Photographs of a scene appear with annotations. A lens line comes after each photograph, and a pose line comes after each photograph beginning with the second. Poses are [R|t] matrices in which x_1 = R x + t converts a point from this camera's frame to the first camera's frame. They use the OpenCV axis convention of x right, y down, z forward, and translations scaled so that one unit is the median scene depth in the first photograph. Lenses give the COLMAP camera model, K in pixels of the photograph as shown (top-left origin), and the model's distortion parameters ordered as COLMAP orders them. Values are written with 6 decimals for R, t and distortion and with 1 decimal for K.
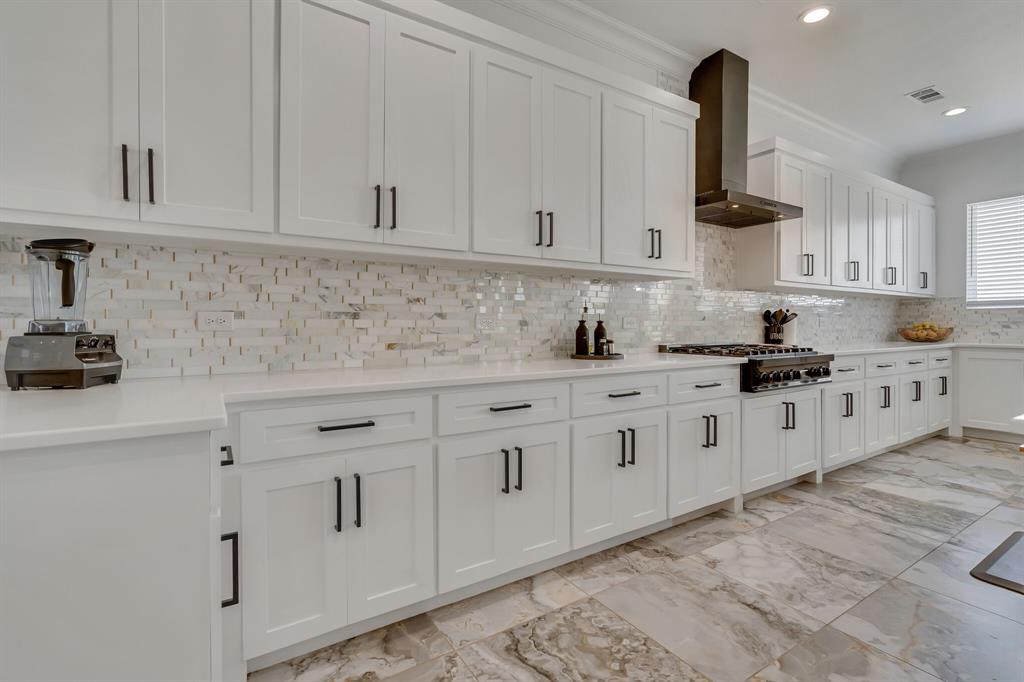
lens RADIAL K [[472.0, 0, 511.7], [0, 472.0, 334.9], [0, 0, 1]] dist [0.001204, 0.000355]
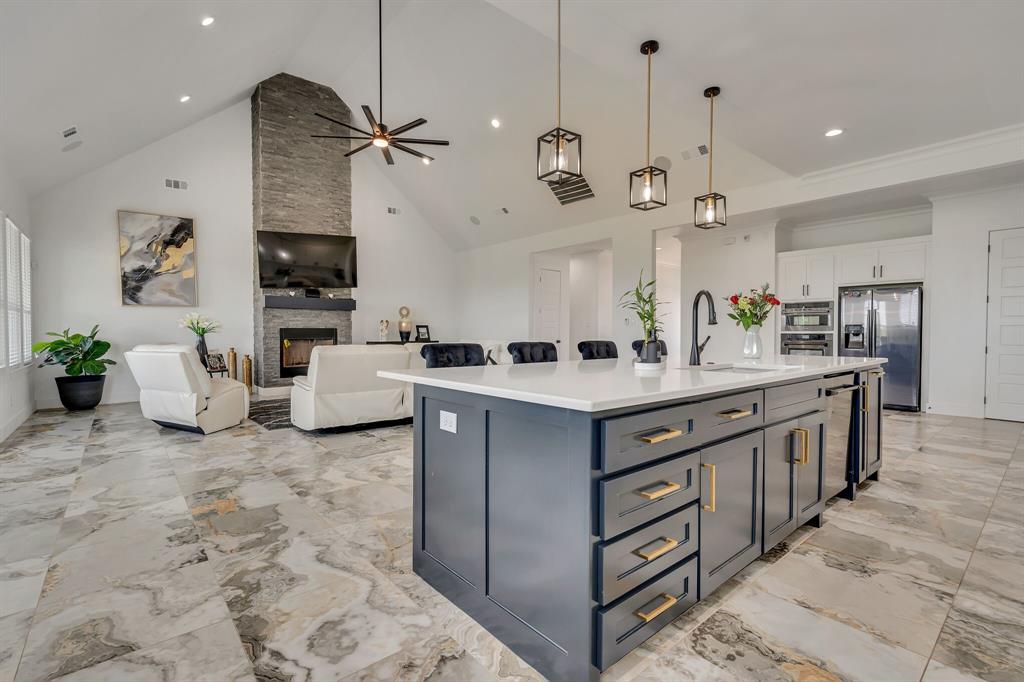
lens RADIAL K [[472.0, 0, 511.9], [0, 472.0, 341.0], [0, 0, 1]] dist [0.001204, 0.000355]
pose [[-0.989685, 0.003587, -0.143215, 1.864721], [-0.000362, 0.999621, 0.027541, -0.040313], [0.143260, 0.027309, -0.989308, 1.751171]]
